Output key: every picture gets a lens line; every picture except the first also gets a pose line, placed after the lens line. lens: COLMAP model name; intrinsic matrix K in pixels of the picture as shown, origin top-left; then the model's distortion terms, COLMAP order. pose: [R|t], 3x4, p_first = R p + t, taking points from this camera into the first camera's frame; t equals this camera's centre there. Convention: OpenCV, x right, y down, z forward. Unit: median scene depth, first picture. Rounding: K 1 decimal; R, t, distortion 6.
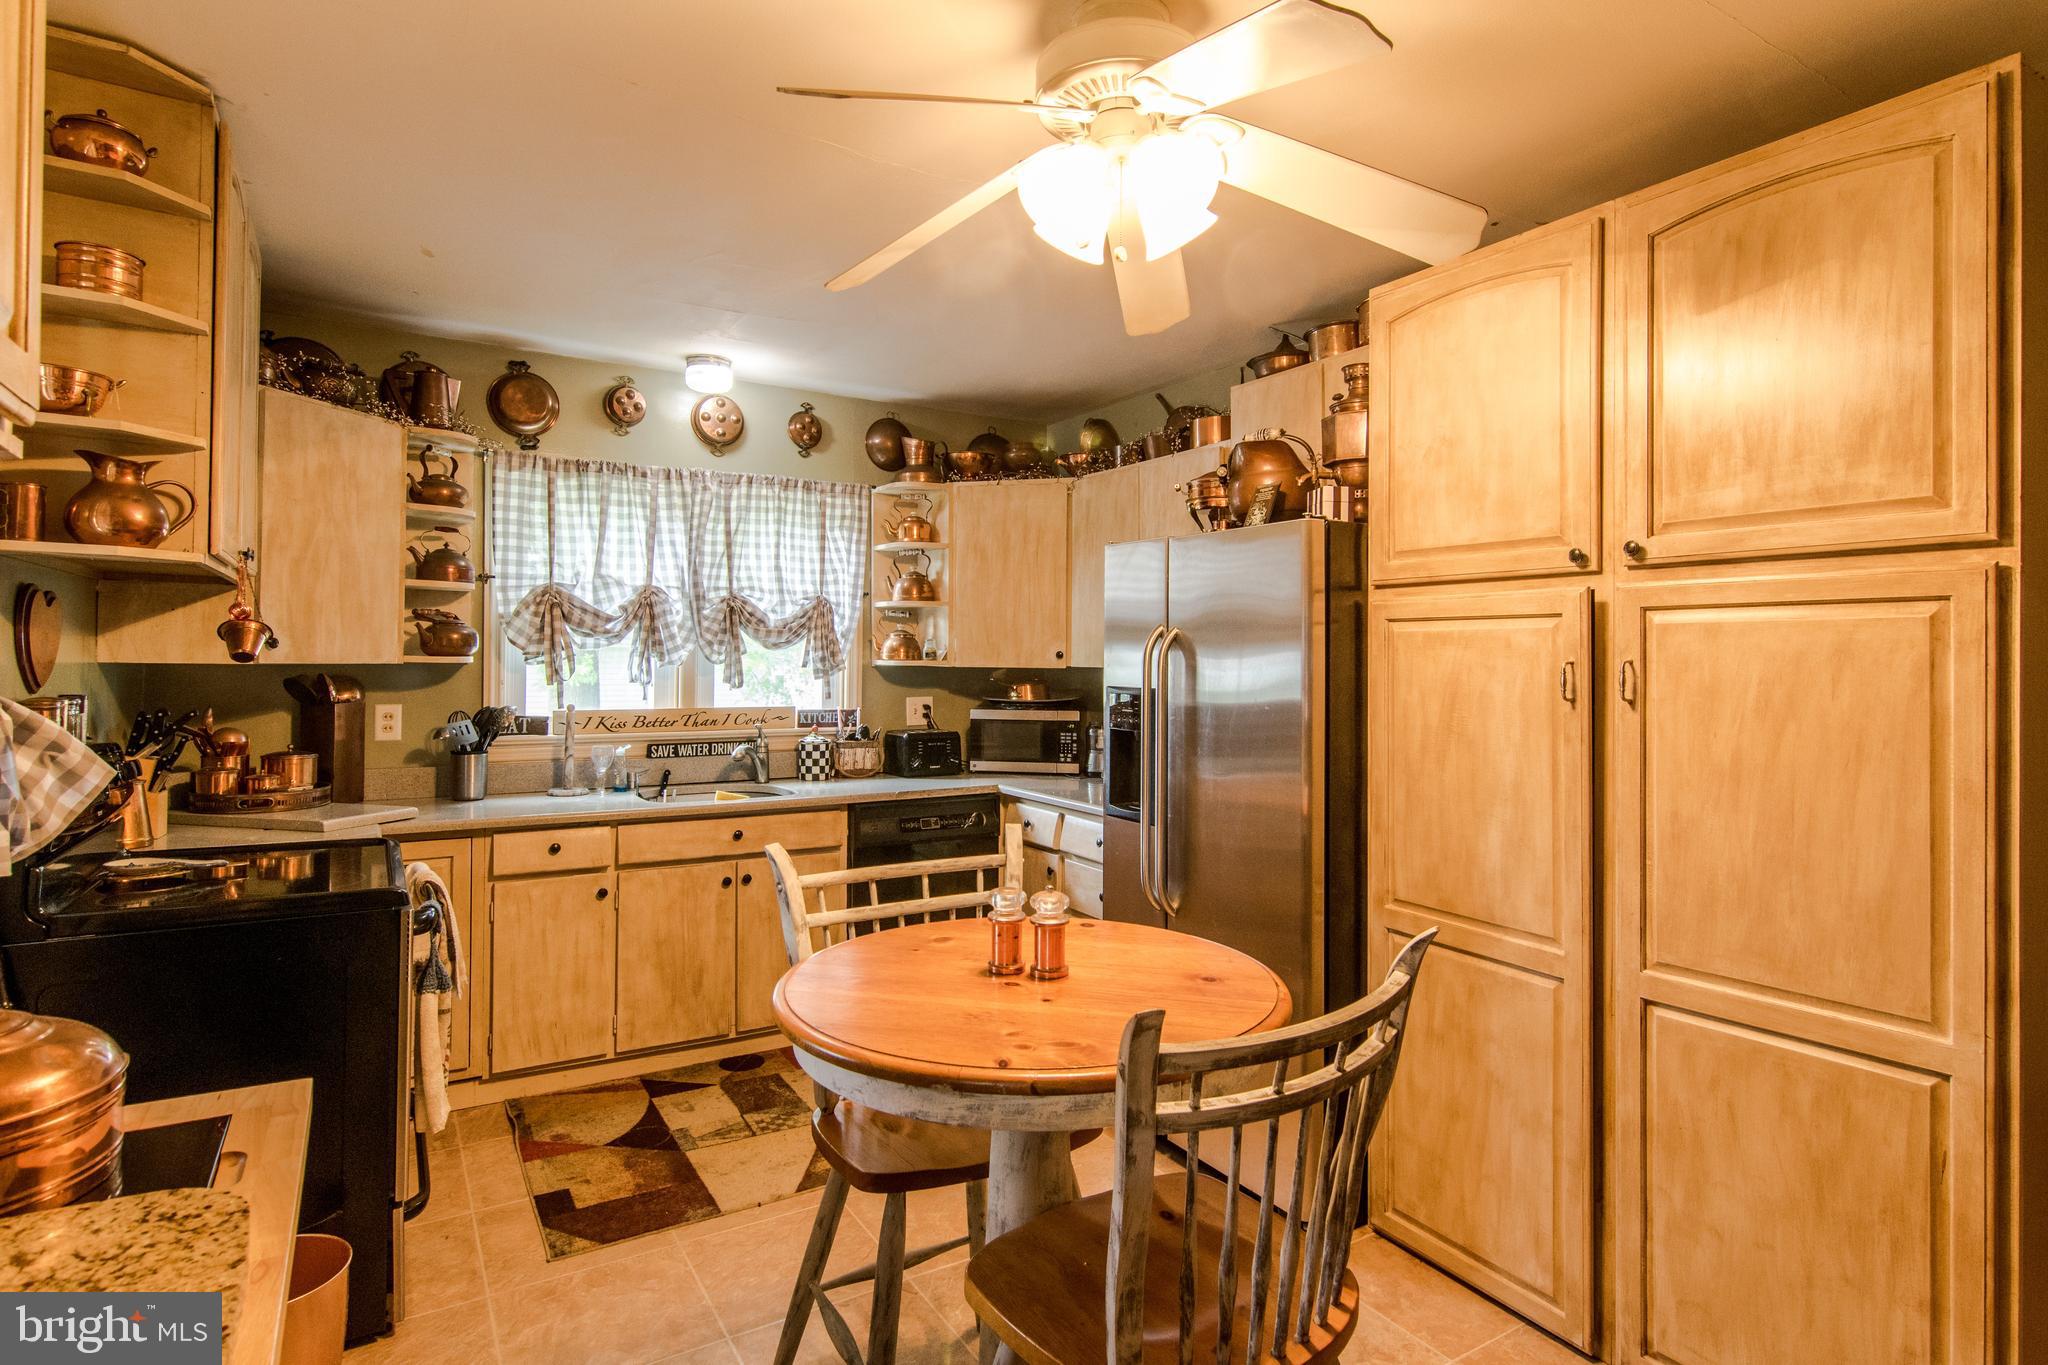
lens RADIAL K [[1059.0, 0, 1032.5], [0, 1059.0, 657.8], [0, 0, 1]] dist [-0.004031, -0.001789]
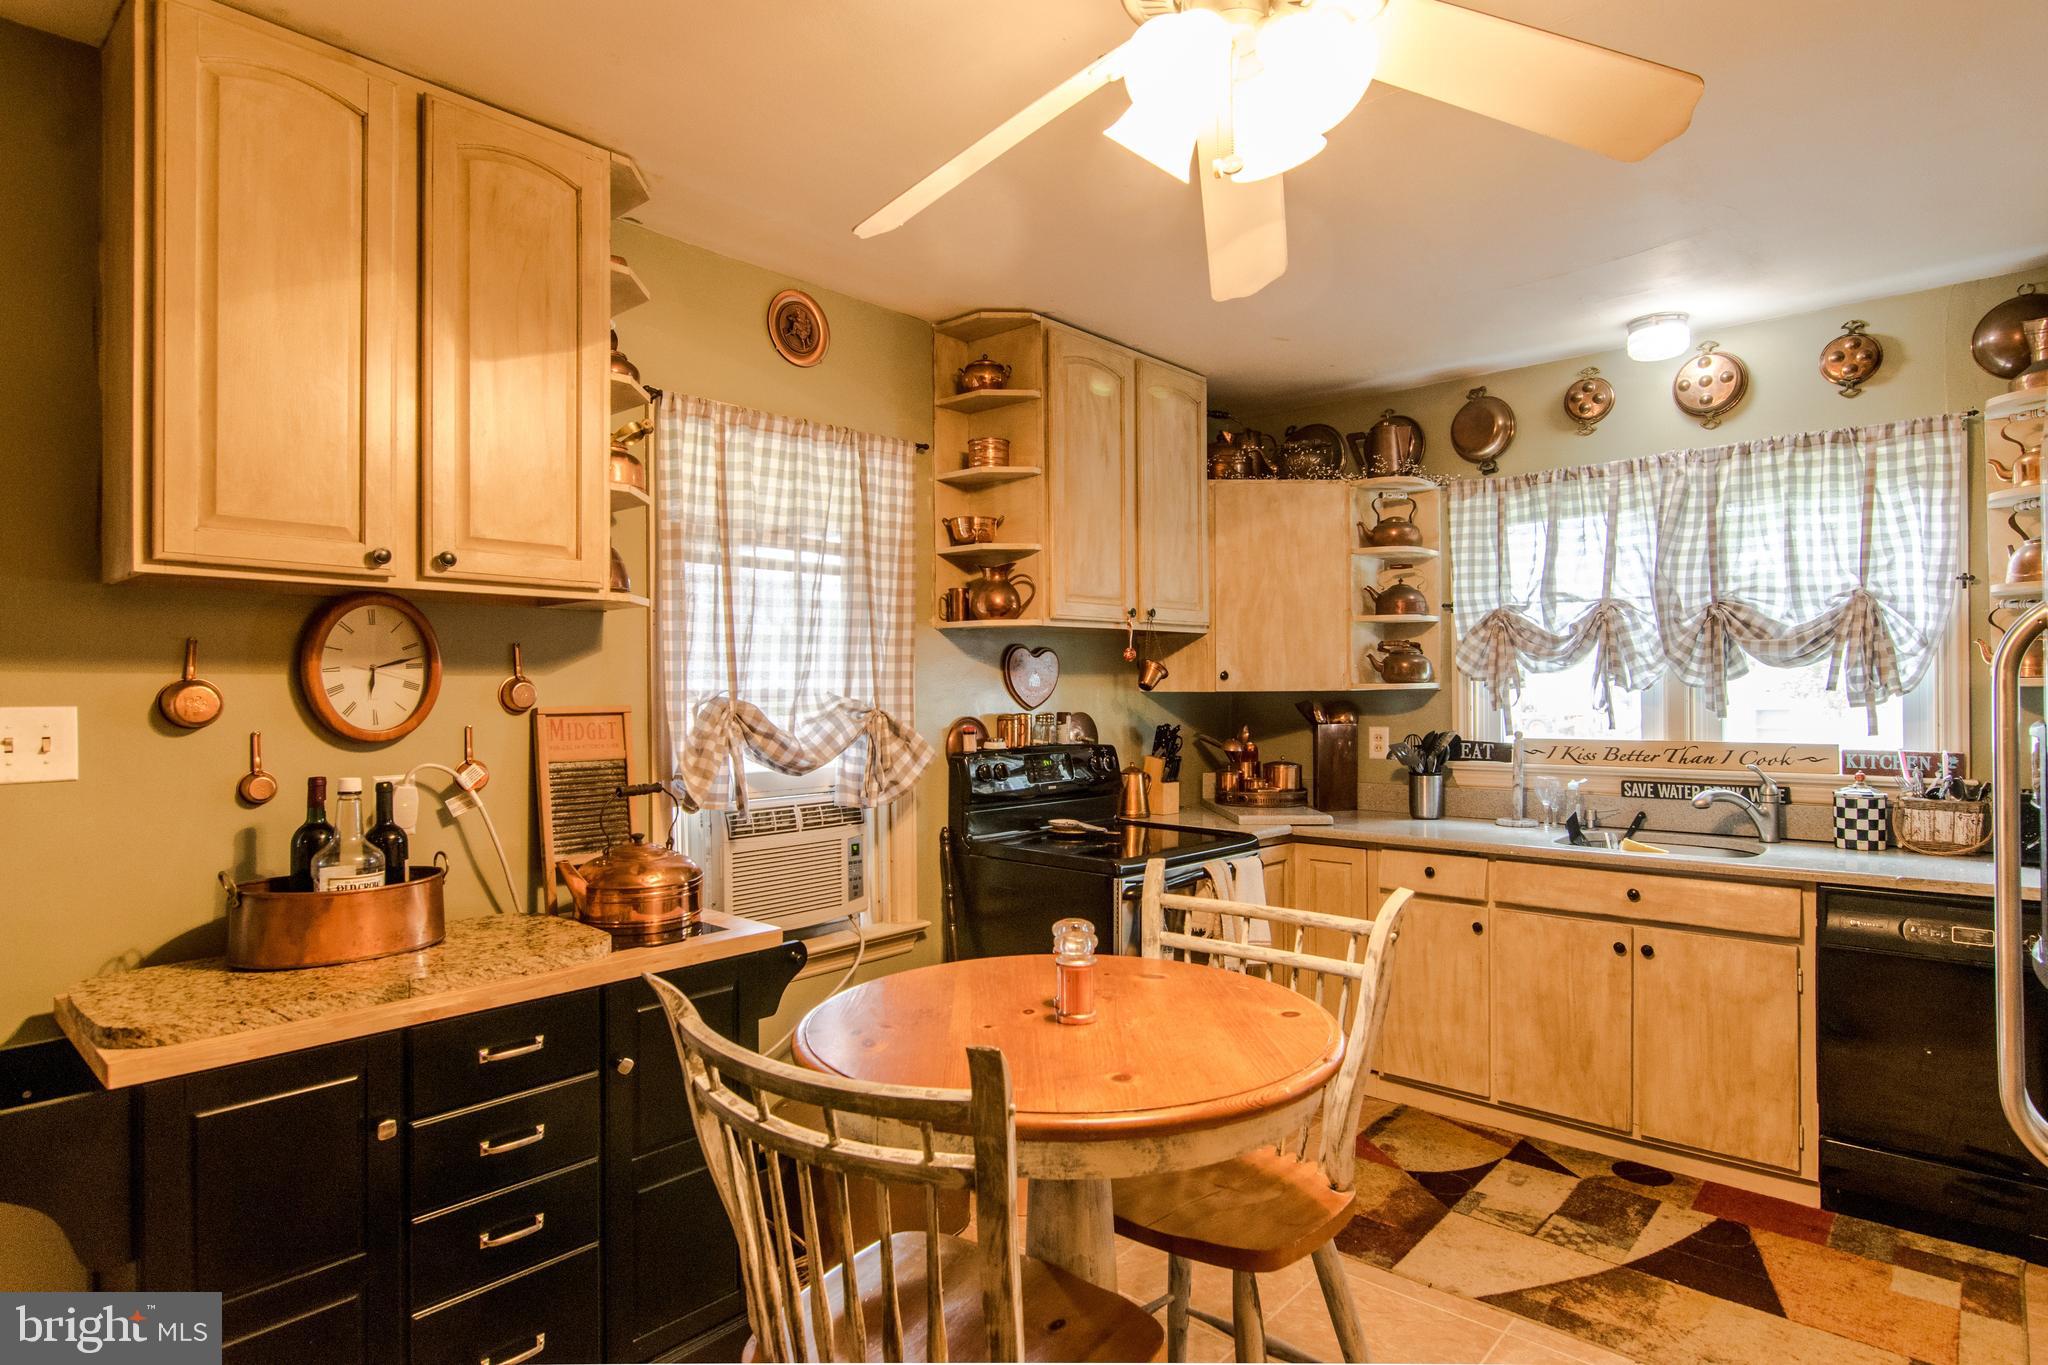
lens RADIAL K [[1106.1, 0, 1025.1], [0, 1106.1, 689.3], [0, 0, 1]] dist [0.000592, -0.000554]
pose [[0.280714, -0.010006, -0.959739, 0.387231], [0.013466, 0.999888, -0.006486, 0.006123], [0.959697, -0.011104, 0.280817, 0.282636]]
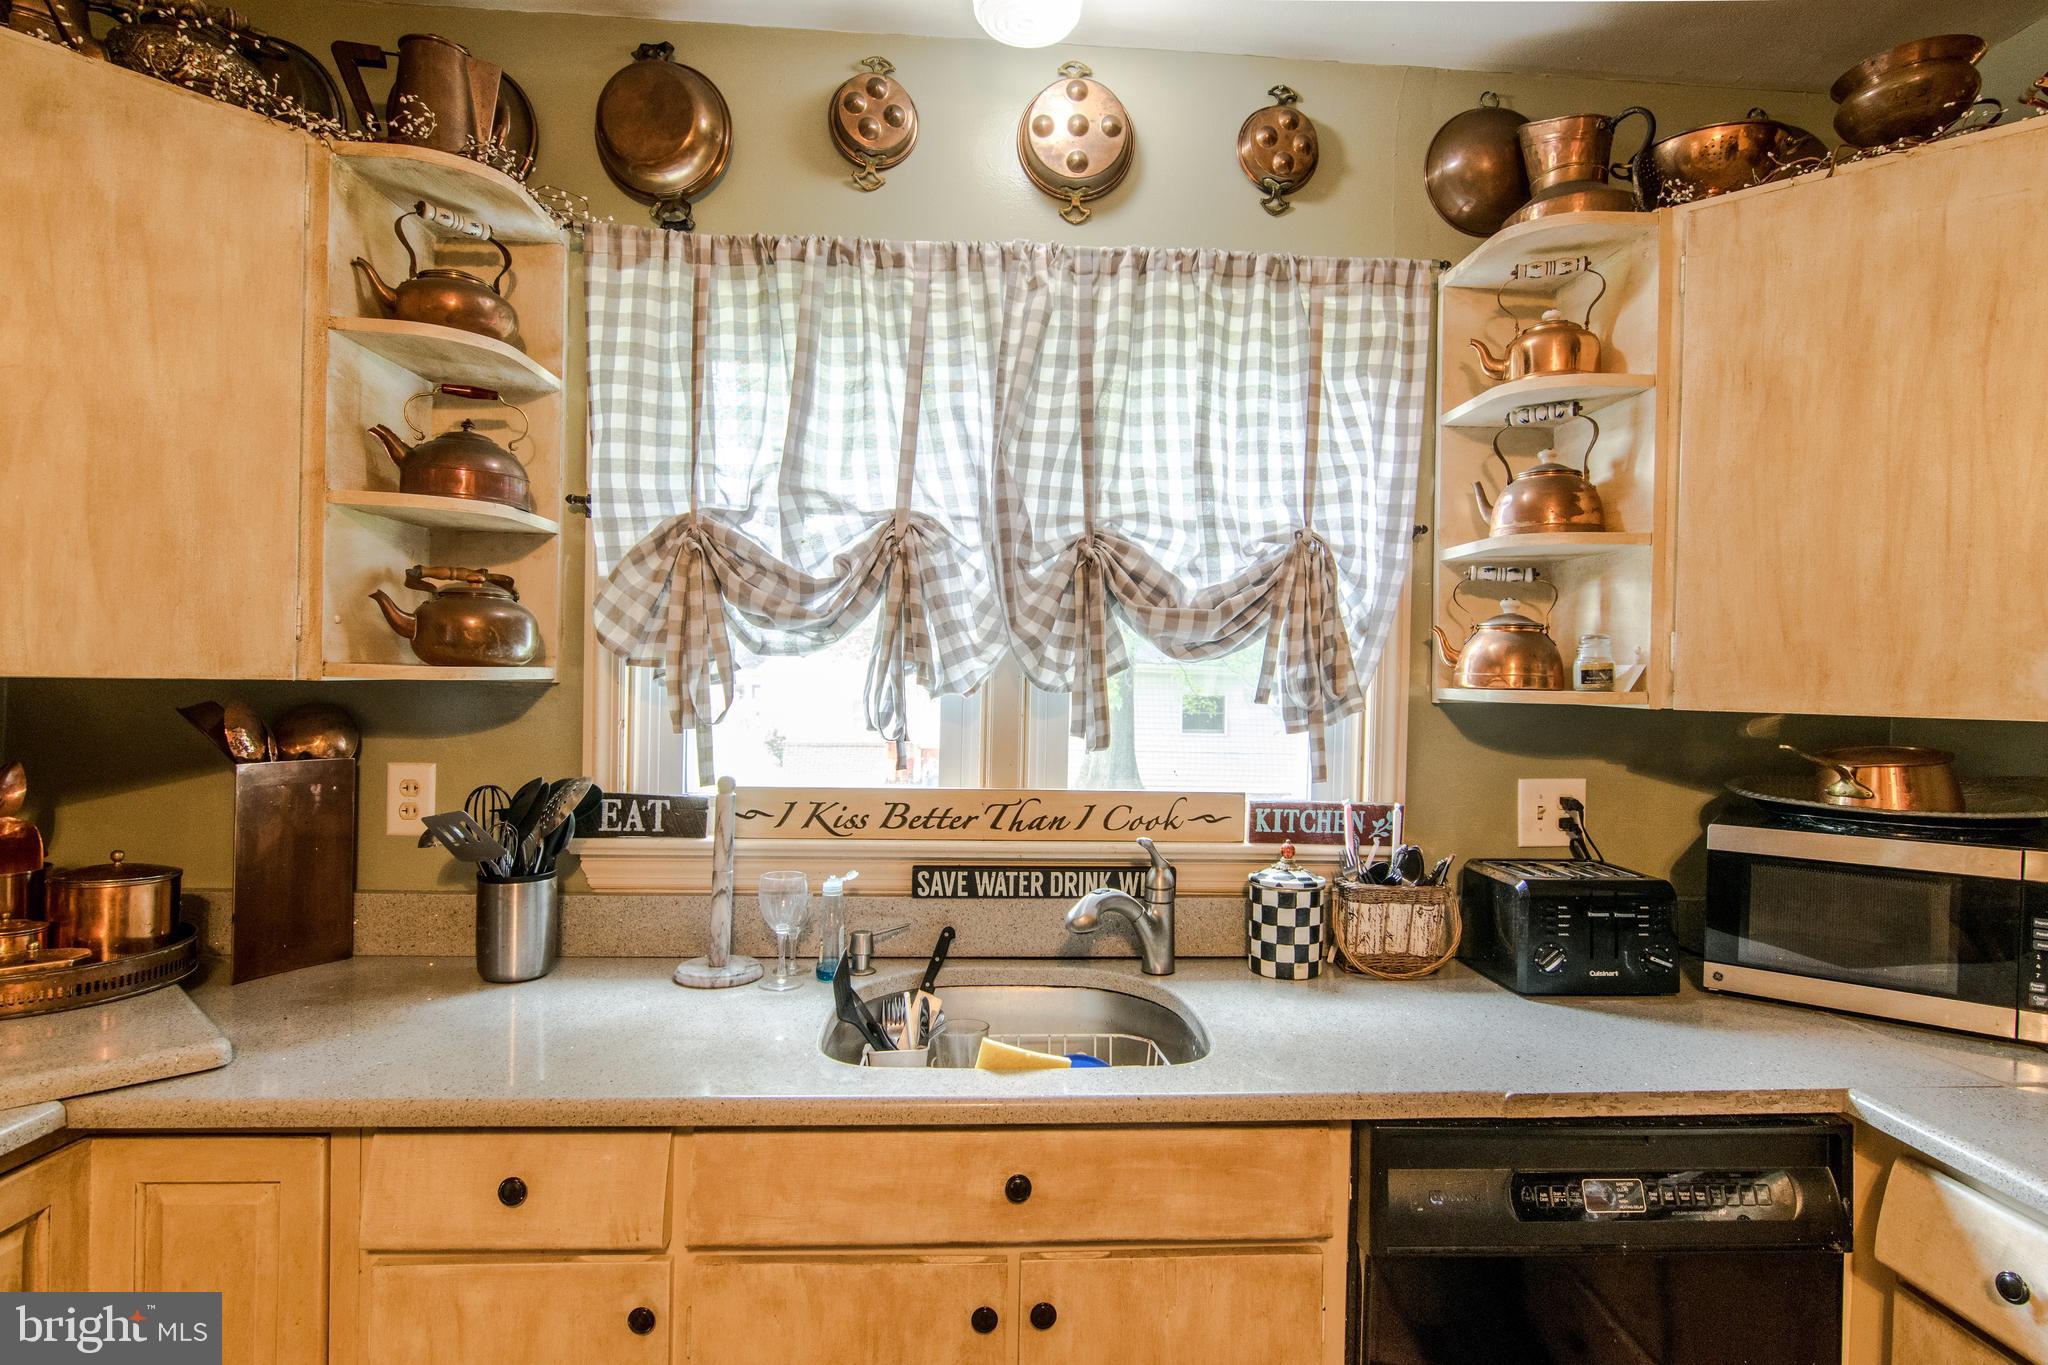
lens RADIAL K [[1059.0, 0, 1055.1], [0, 1059.0, 691.4], [0, 0, 1]] dist [-0.004031, -0.001789]
pose [[0.881019, 0.015920, -0.472813, -0.099085], [-0.012964, 0.999871, 0.009510, 0.001630], [0.472903, -0.002249, 0.881112, 0.650732]]
